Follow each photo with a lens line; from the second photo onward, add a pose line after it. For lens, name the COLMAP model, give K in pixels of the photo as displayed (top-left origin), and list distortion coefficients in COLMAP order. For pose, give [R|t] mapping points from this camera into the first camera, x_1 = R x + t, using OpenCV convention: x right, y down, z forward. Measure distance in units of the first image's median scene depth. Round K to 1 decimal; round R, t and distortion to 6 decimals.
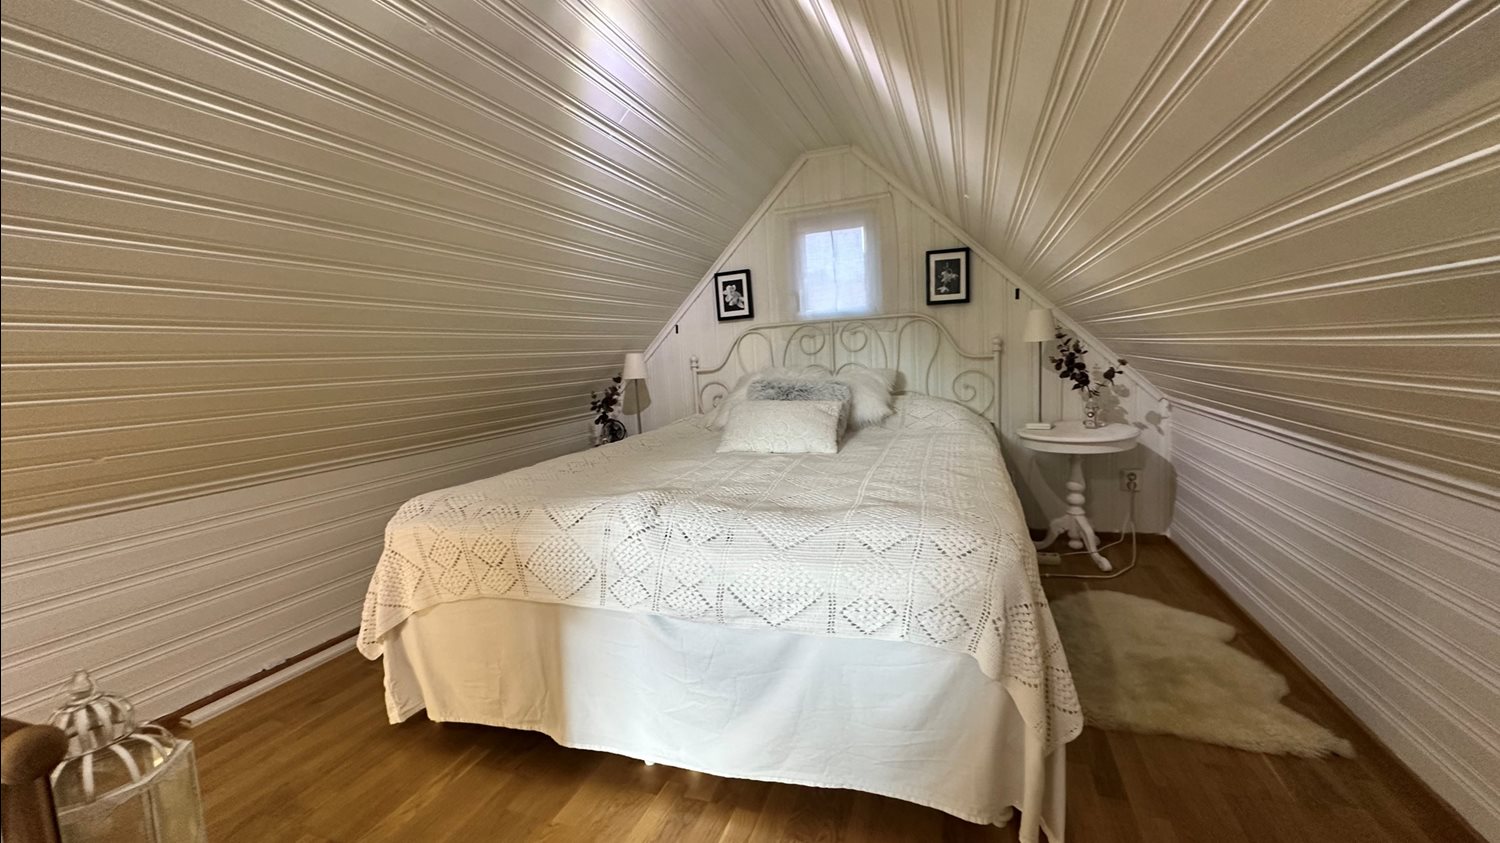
lens RADIAL K [[595.0, 0, 751.6], [0, 595.0, 423.7], [0, 0, 1]] dist [0.001054, -0.000836]
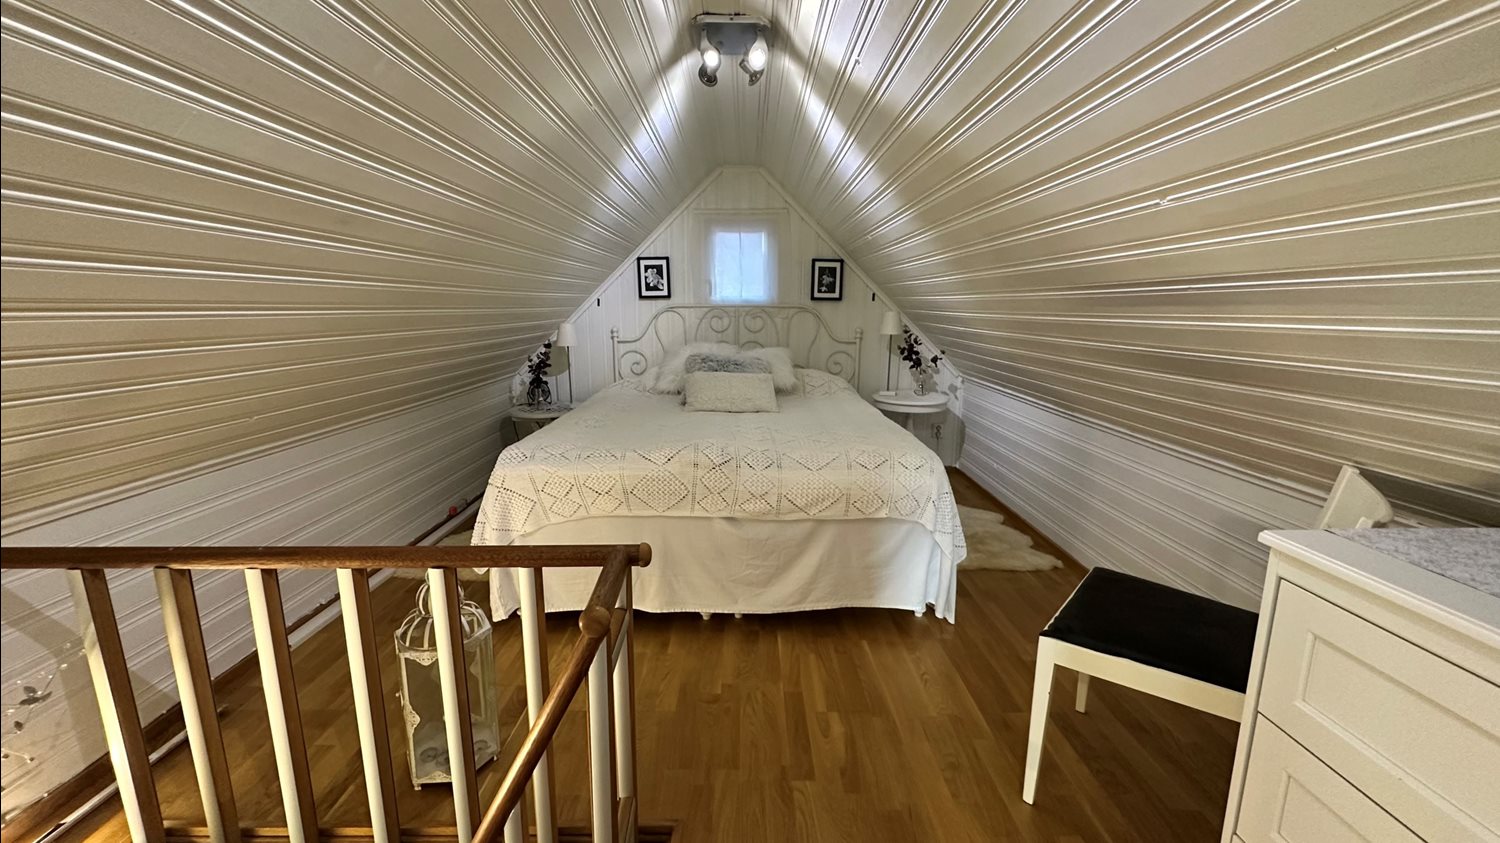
lens RADIAL K [[595.0, 0, 750.0], [0, 595.0, 422.9], [0, 0, 1]] dist [0.001054, -0.000836]
pose [[0.937931, -0.005308, 0.346781, -0.304071], [-0.019143, 0.997566, 0.067044, -0.013990], [-0.346293, -0.069521, 0.935547, -0.214297]]
